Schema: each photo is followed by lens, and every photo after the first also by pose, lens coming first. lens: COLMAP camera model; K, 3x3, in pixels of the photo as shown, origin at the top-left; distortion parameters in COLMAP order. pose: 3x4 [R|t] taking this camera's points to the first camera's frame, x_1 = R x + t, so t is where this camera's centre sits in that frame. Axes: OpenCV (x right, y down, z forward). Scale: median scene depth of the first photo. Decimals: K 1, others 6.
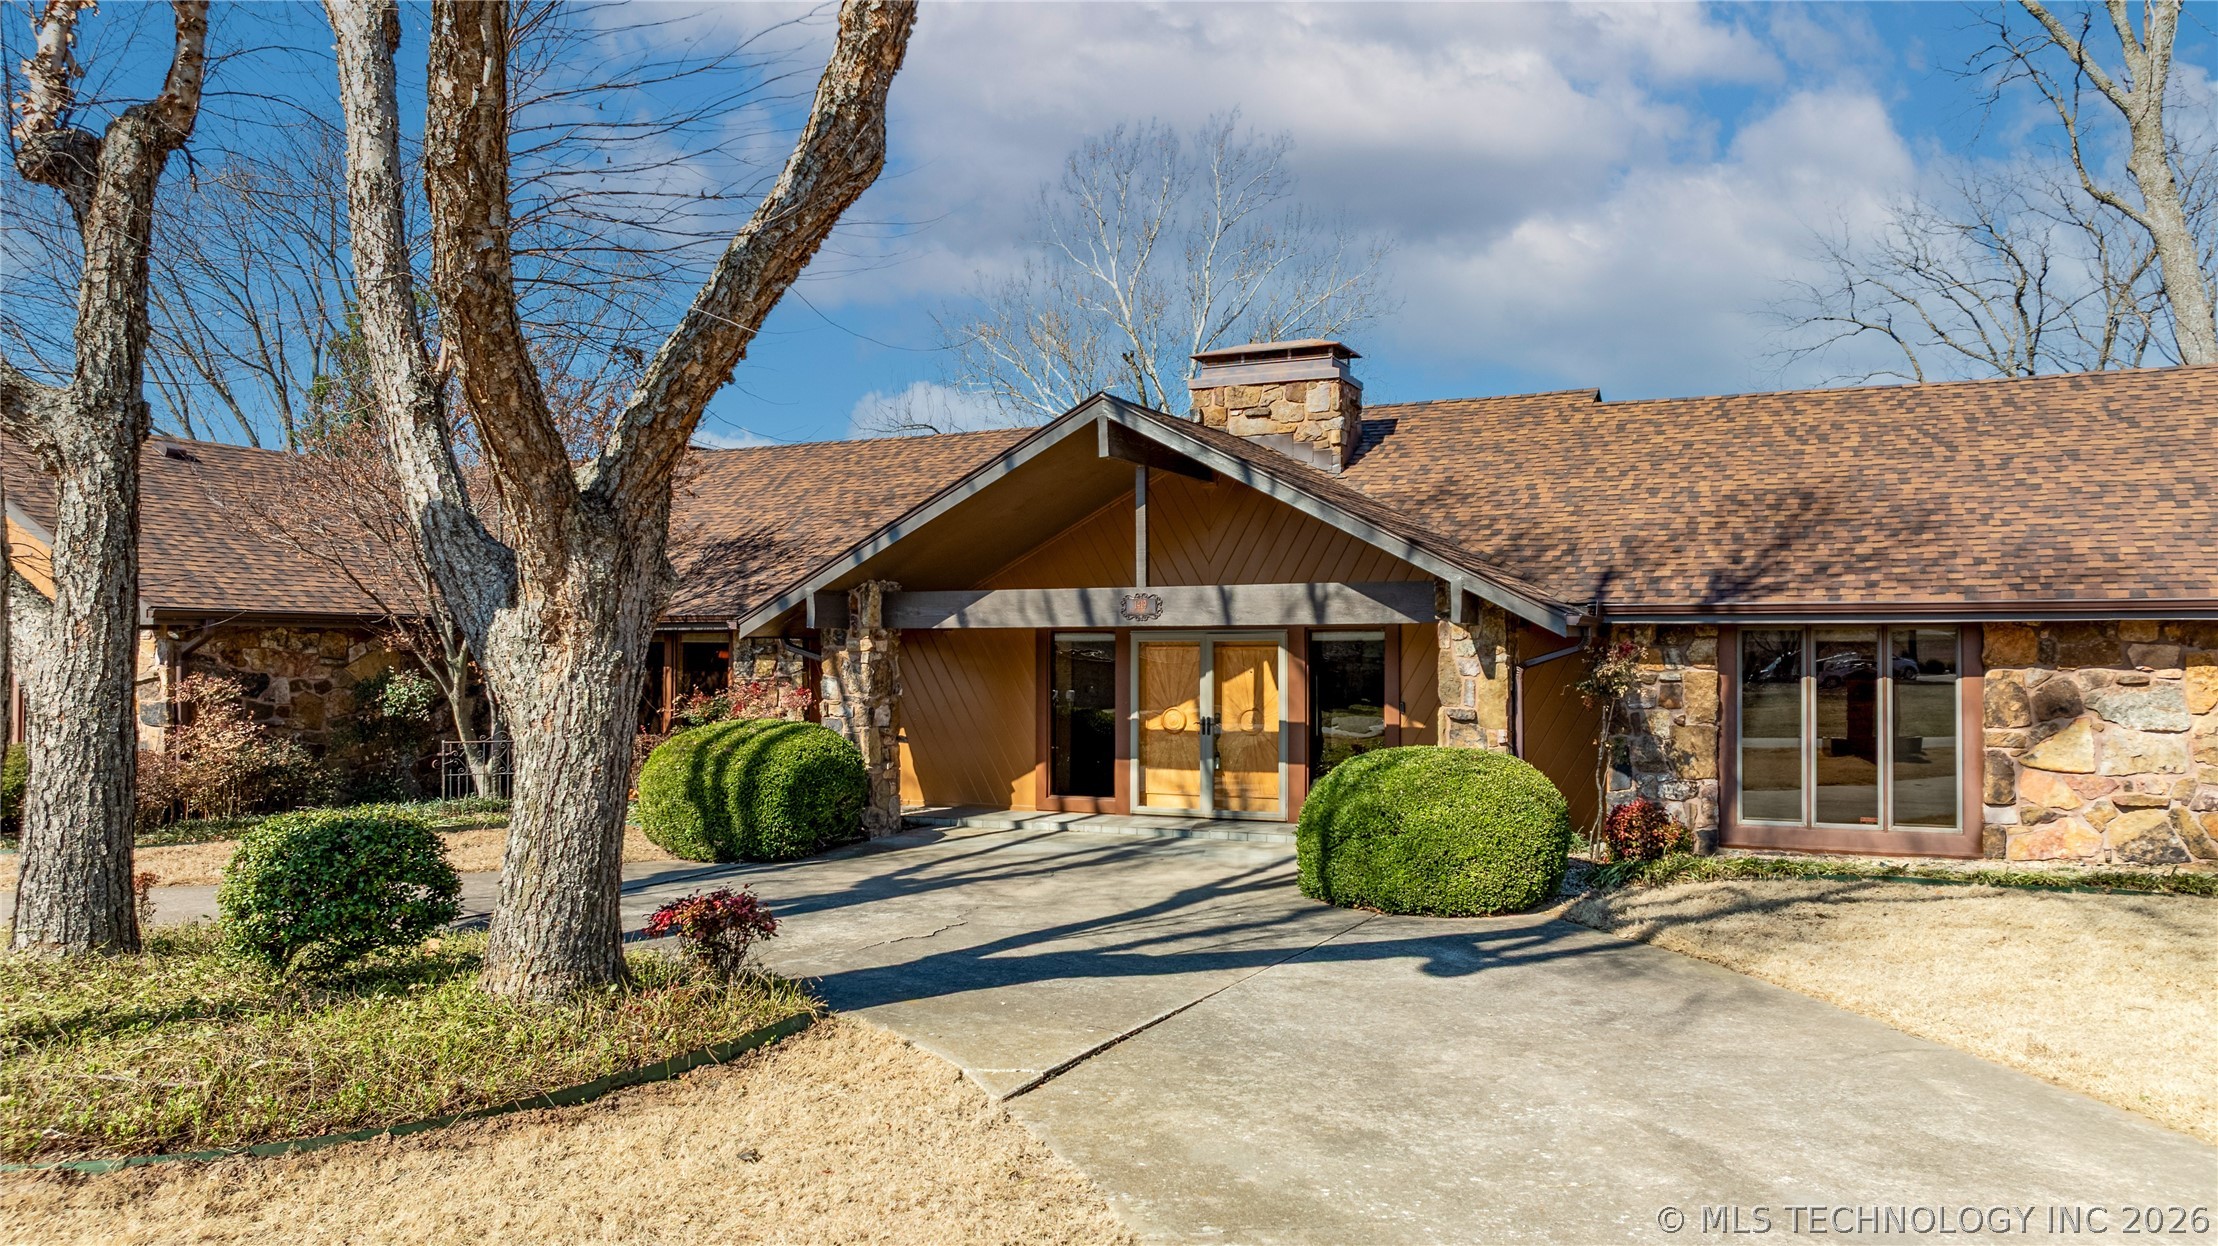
lens RADIAL K [[1646.4, 0, 1115.0], [0, 1646.4, 632.1], [0, 0, 1]] dist [-0.012124, -0.006246]
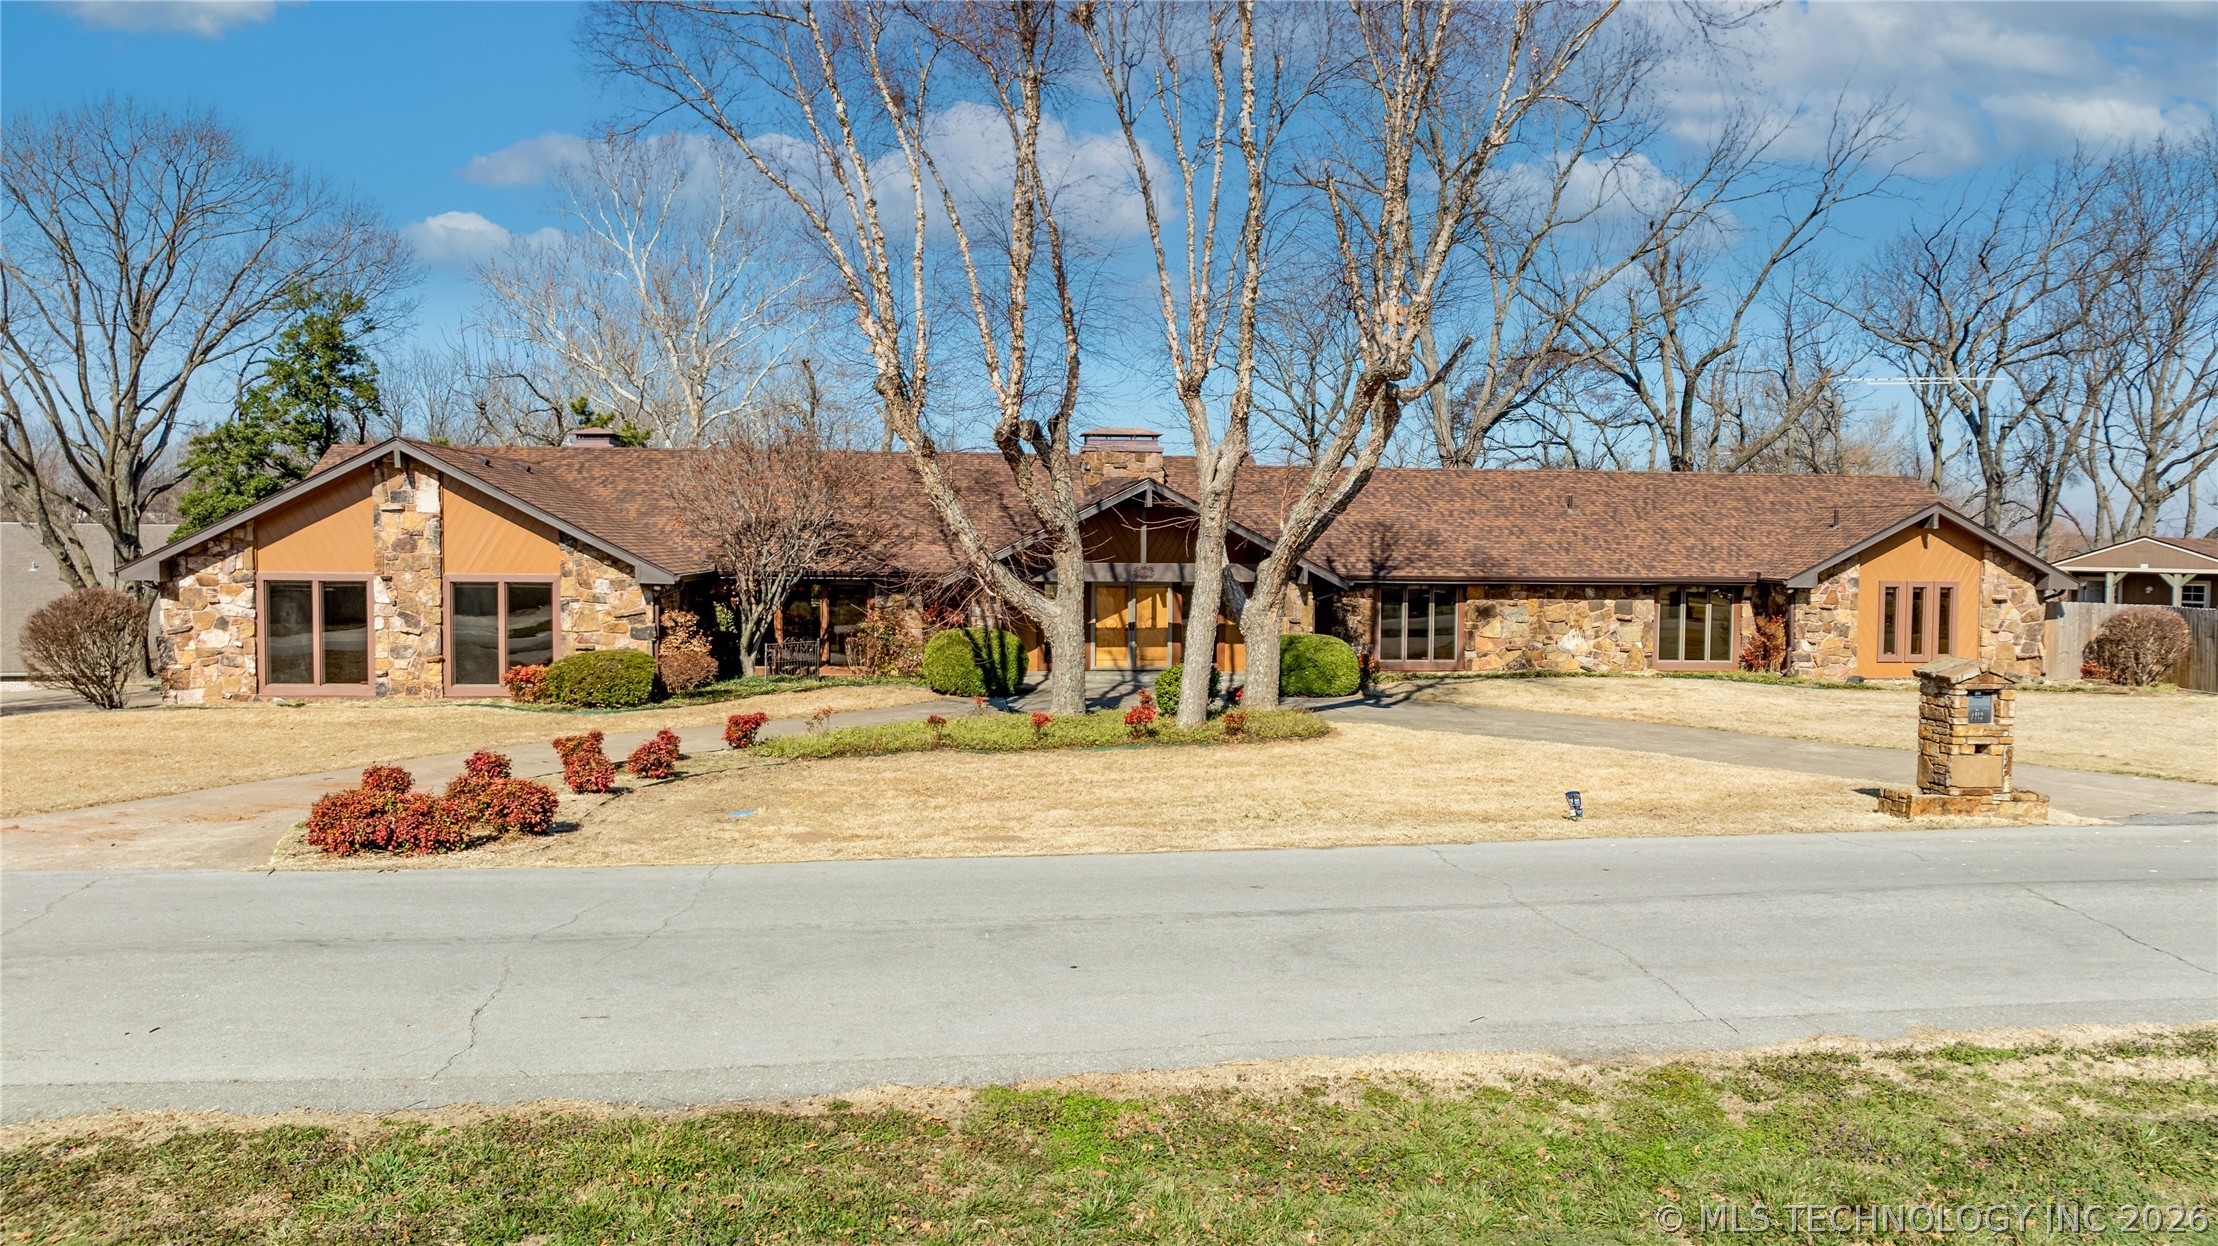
lens RADIAL K [[1695.1, 0, 1117.5], [0, 1695.1, 636.3], [0, 0, 1]] dist [-0.030666, -0.007633]
pose [[0.850572, -0.025104, 0.525259, -1.181860], [-0.014958, 0.997301, 0.071887, -0.090902], [-0.525645, -0.069002, 0.847901, -0.880406]]
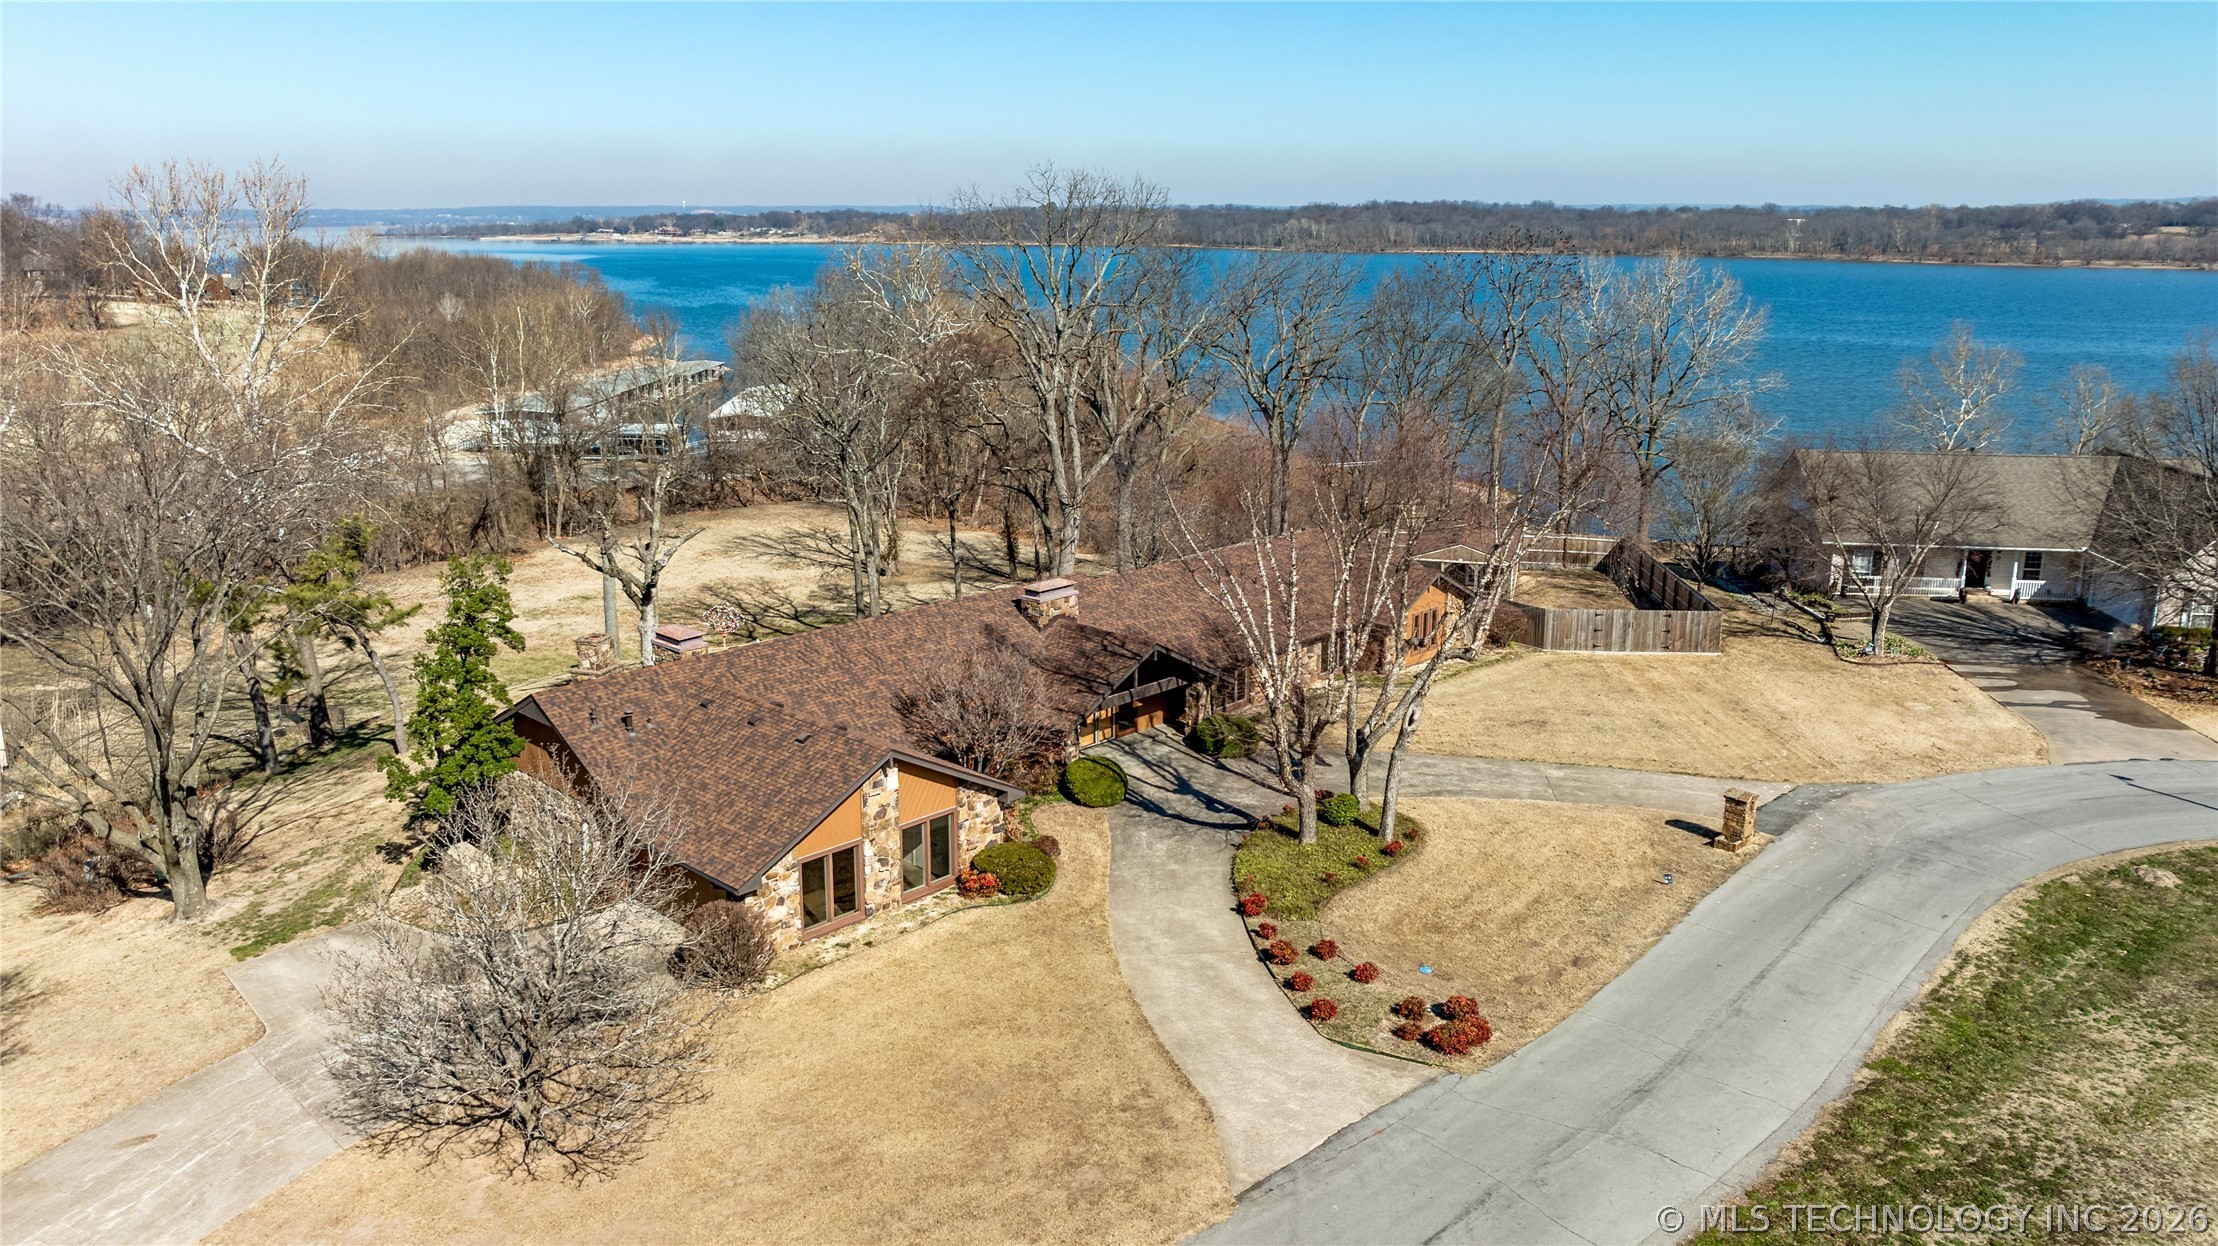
lens RADIAL K [[1646.4, 0, 1094.0], [0, 1646.4, 604.1], [0, 0, 1]] dist [-0.012124, -0.006246]
pose [[0.314322, -0.223826, 0.922553, -3.199456], [-0.008619, 0.971095, 0.238540, -1.041736], [-0.949277, -0.082930, 0.303308, 0.039473]]
